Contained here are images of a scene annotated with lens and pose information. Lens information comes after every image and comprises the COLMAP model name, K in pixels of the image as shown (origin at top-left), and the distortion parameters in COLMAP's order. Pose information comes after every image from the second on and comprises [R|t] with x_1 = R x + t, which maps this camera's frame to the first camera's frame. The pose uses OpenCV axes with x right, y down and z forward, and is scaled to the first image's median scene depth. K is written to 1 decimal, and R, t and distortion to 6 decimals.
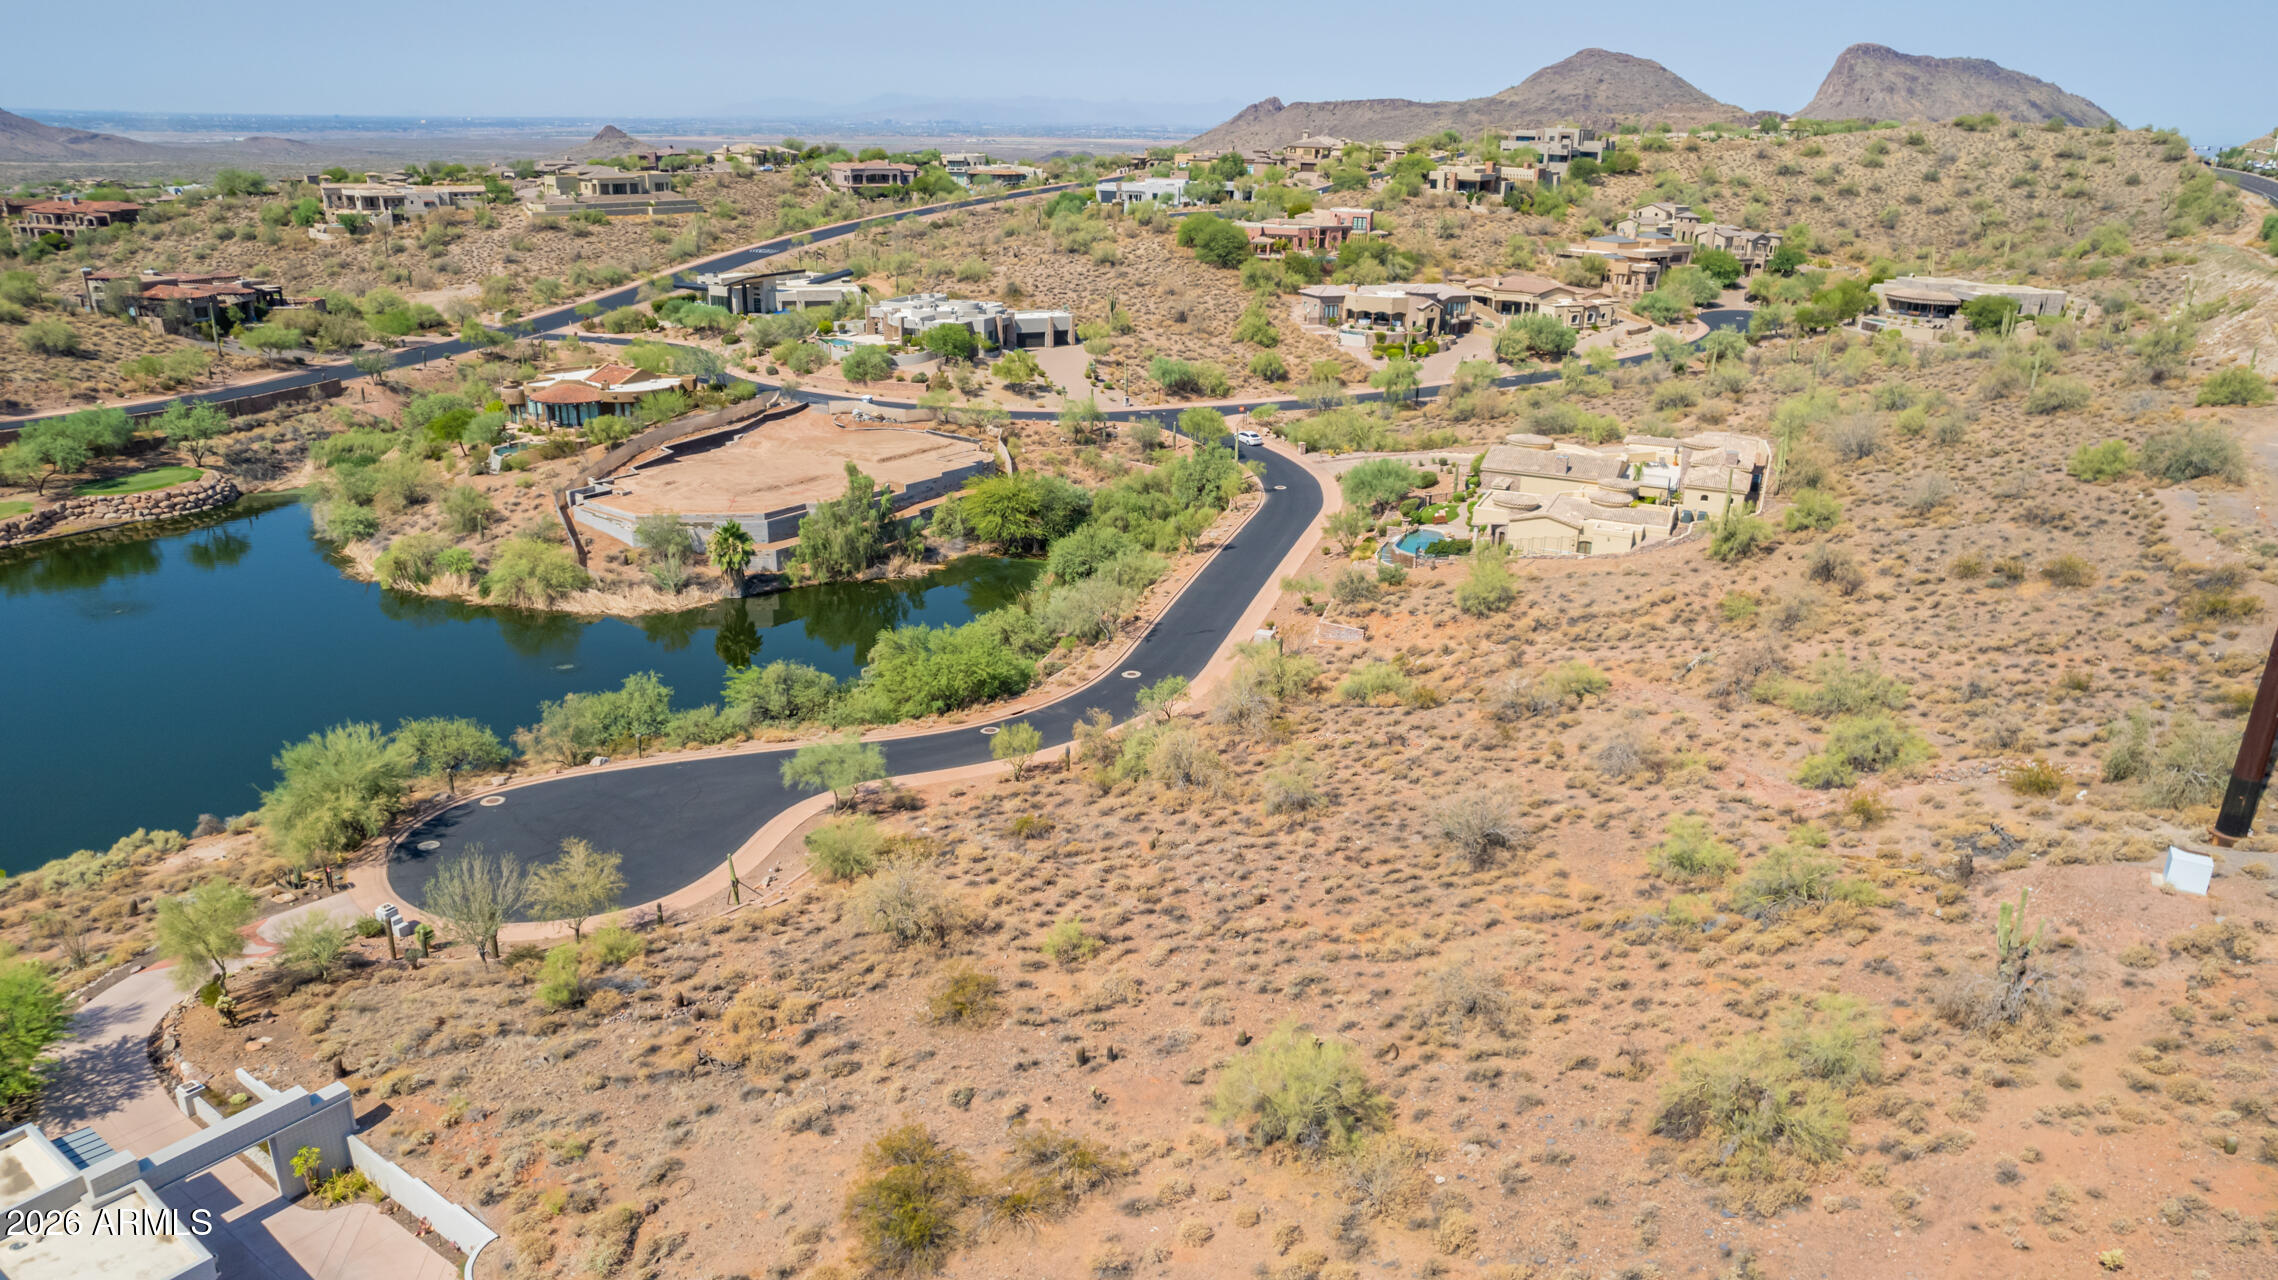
lens RADIAL K [[1505.9, 0, 1142.7], [0, 1505.9, 639.2], [0, 0, 1]] dist [-0.062038, 0.037424]
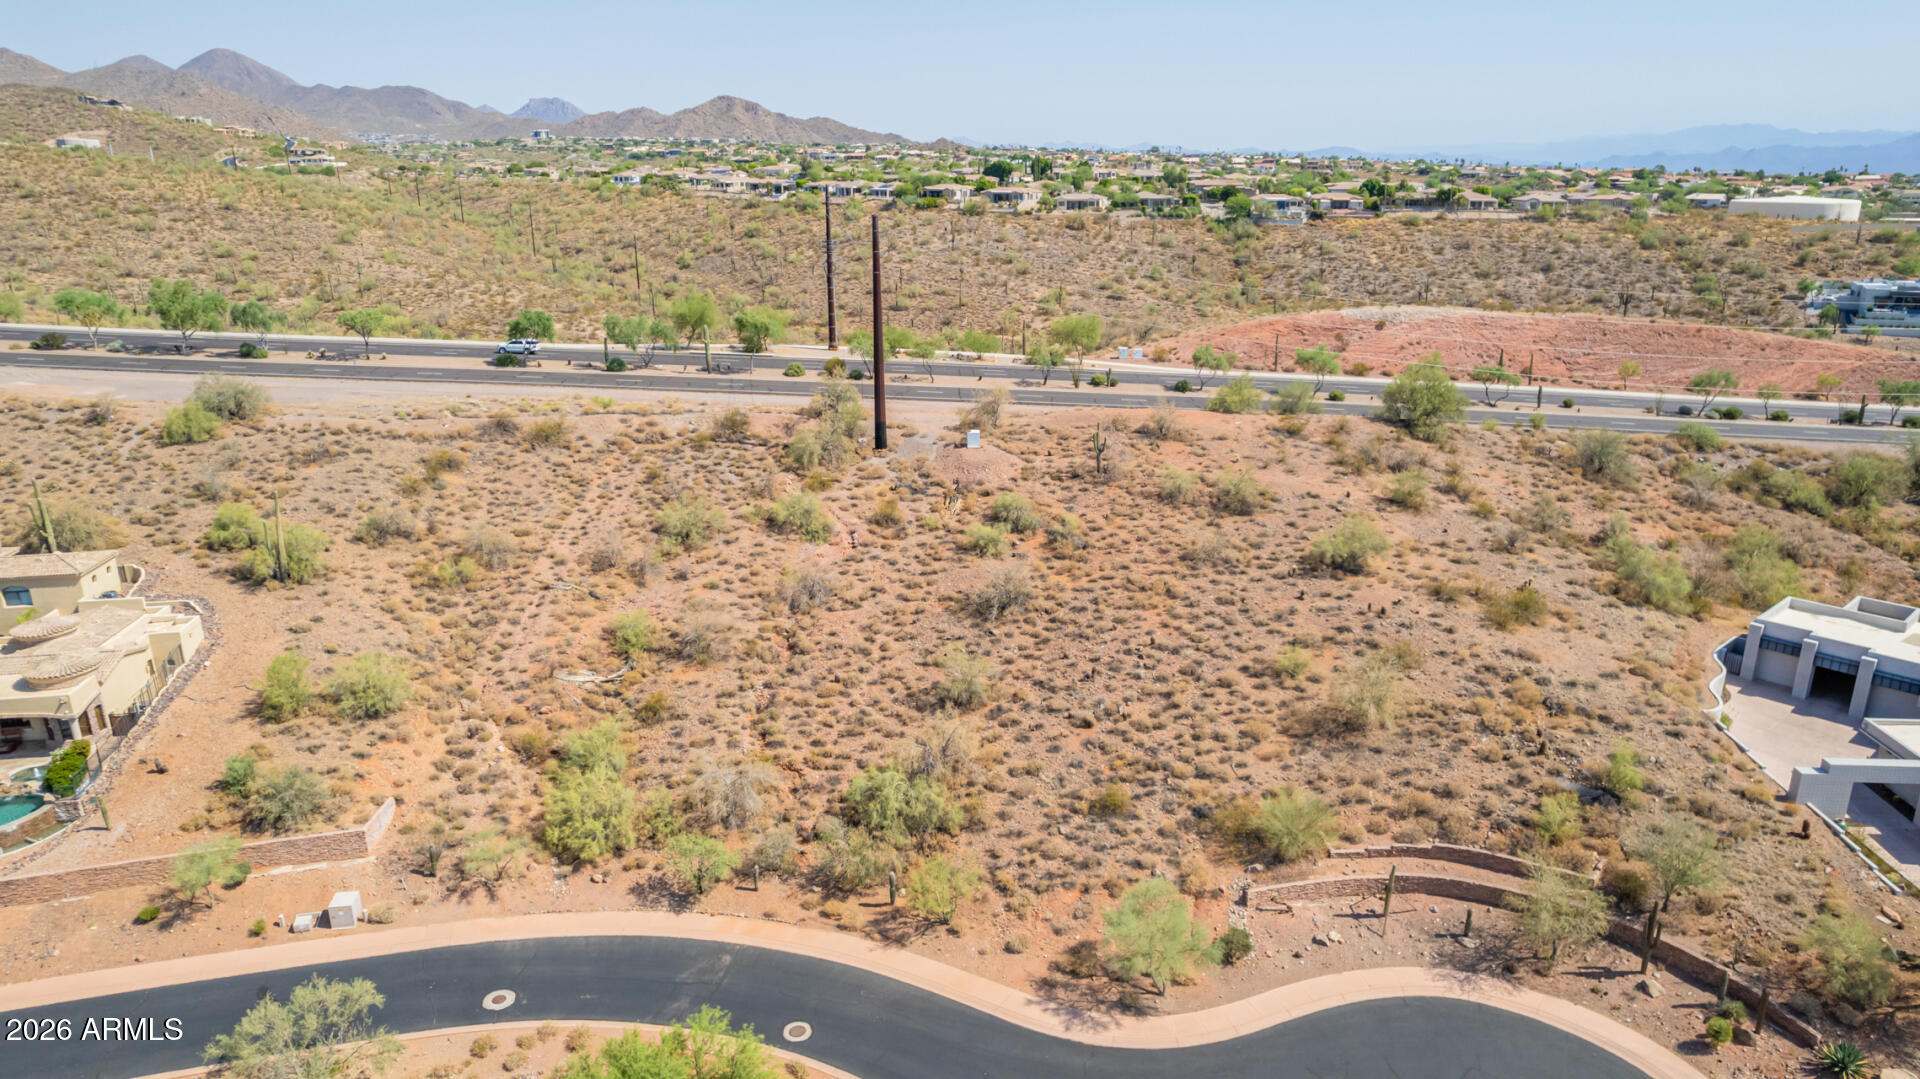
lens RADIAL K [[1228.9, 0, 961.2], [0, 1228.9, 544.7], [0, 0, 1]] dist [-0.076625, 0.070238]
pose [[-0.537488, -0.263856, 0.800929, -0.612490], [0.280665, 0.839663, 0.464965, -0.418476], [-0.795195, 0.474705, -0.377253, 1.245630]]
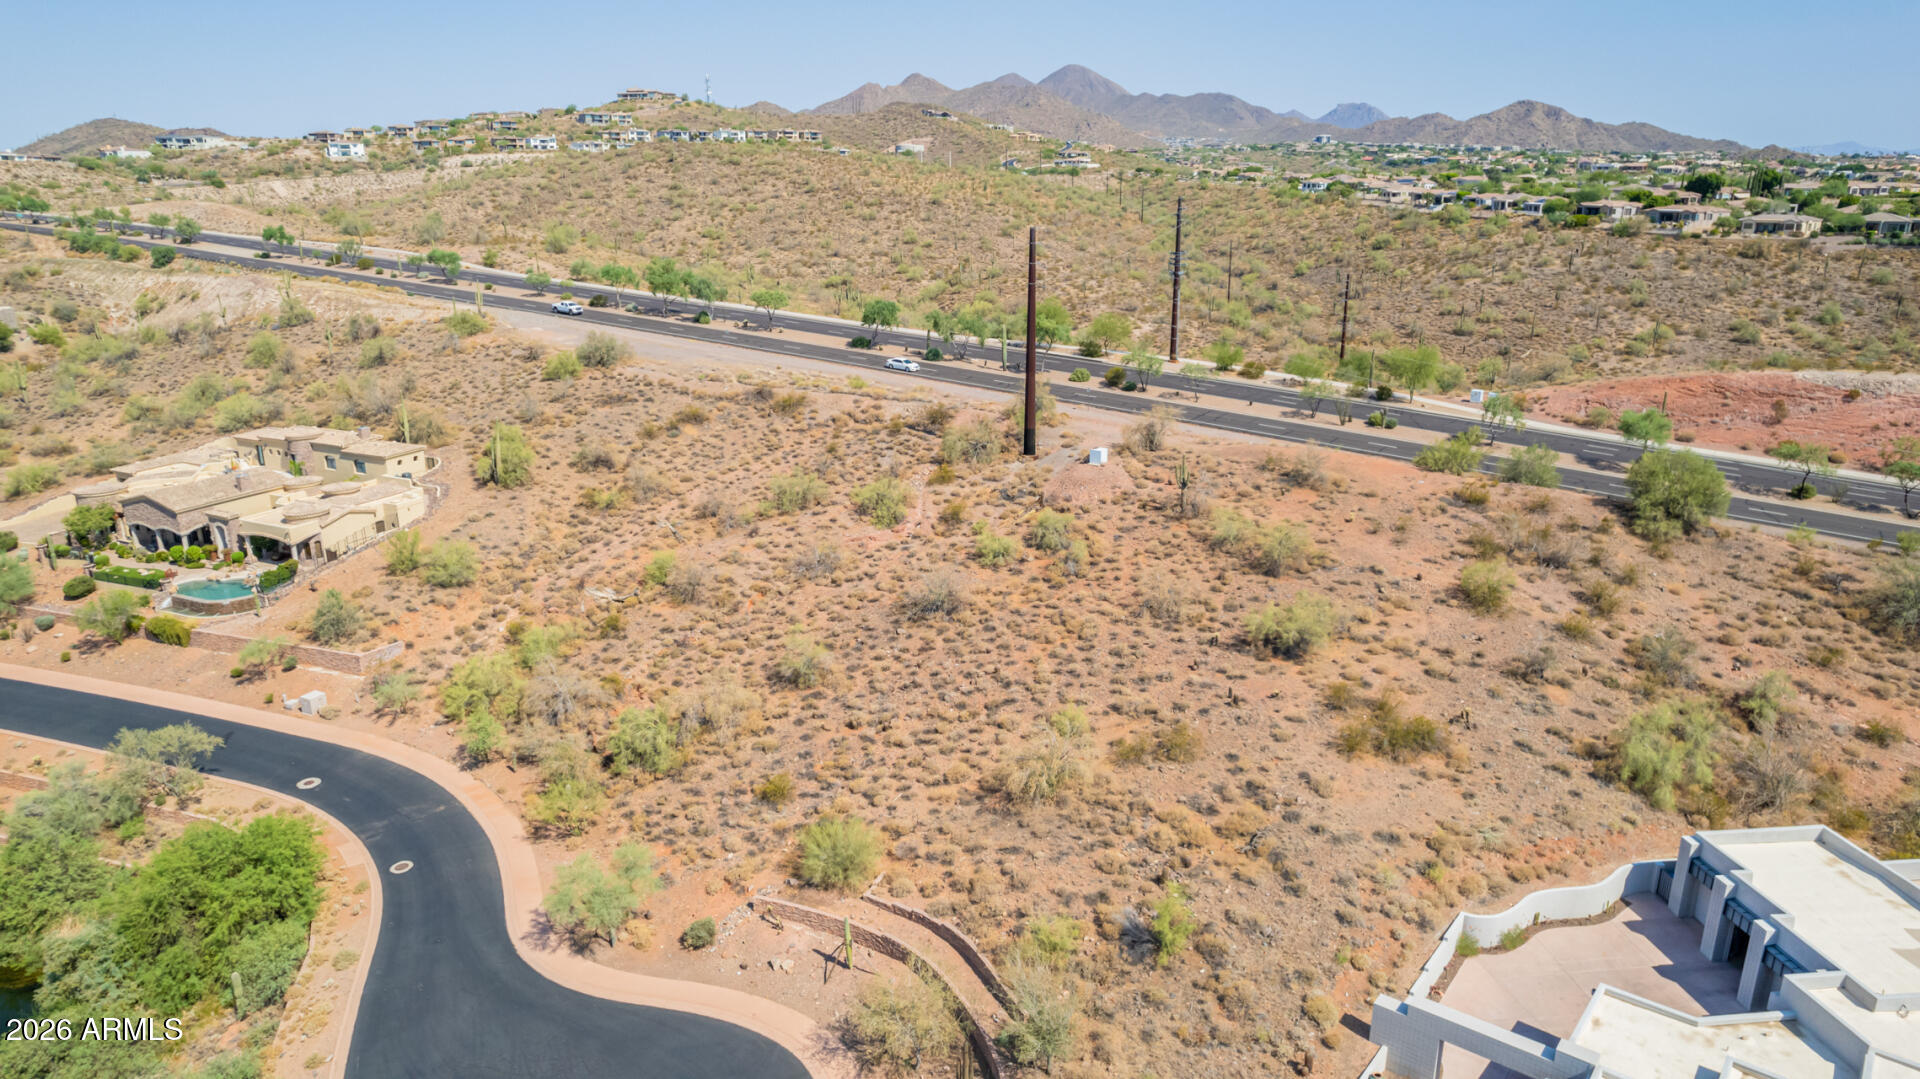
lens RADIAL K [[1228.9, 0, 961.2], [0, 1228.9, 544.7], [0, 0, 1]] dist [-0.076625, 0.070238]
pose [[0.046651, -0.307322, 0.950461, -0.807241], [0.339522, 0.899728, 0.274253, -0.217649], [-0.939441, 0.309908, 0.146315, 0.653896]]
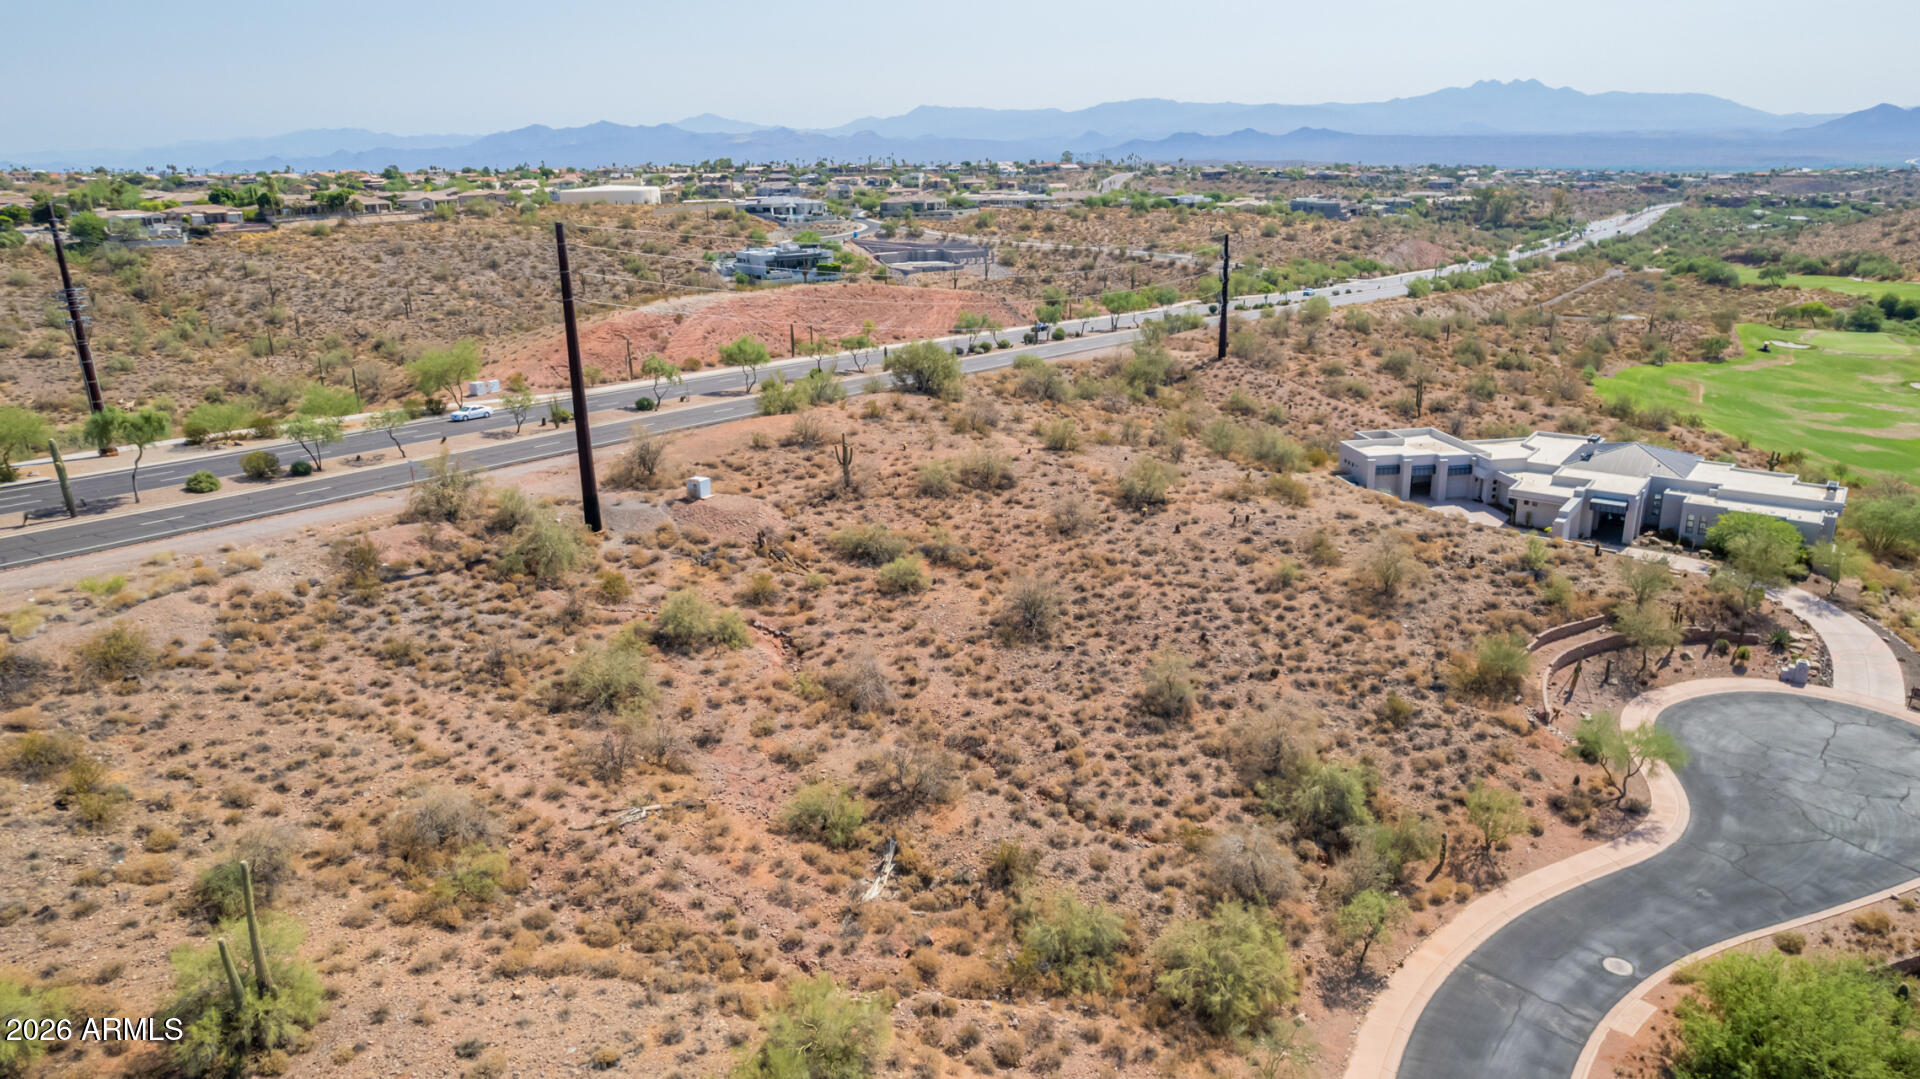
lens RADIAL K [[1269.2, 0, 963.1], [0, 1269.2, 538.8], [0, 0, 1]] dist [-0.062038, 0.037424]
pose [[-0.999983, 0.001536, 0.005558, 0.237799], [0.004557, 0.801100, 0.598513, -0.526777], [-0.003533, 0.598529, -0.801093, 1.604469]]
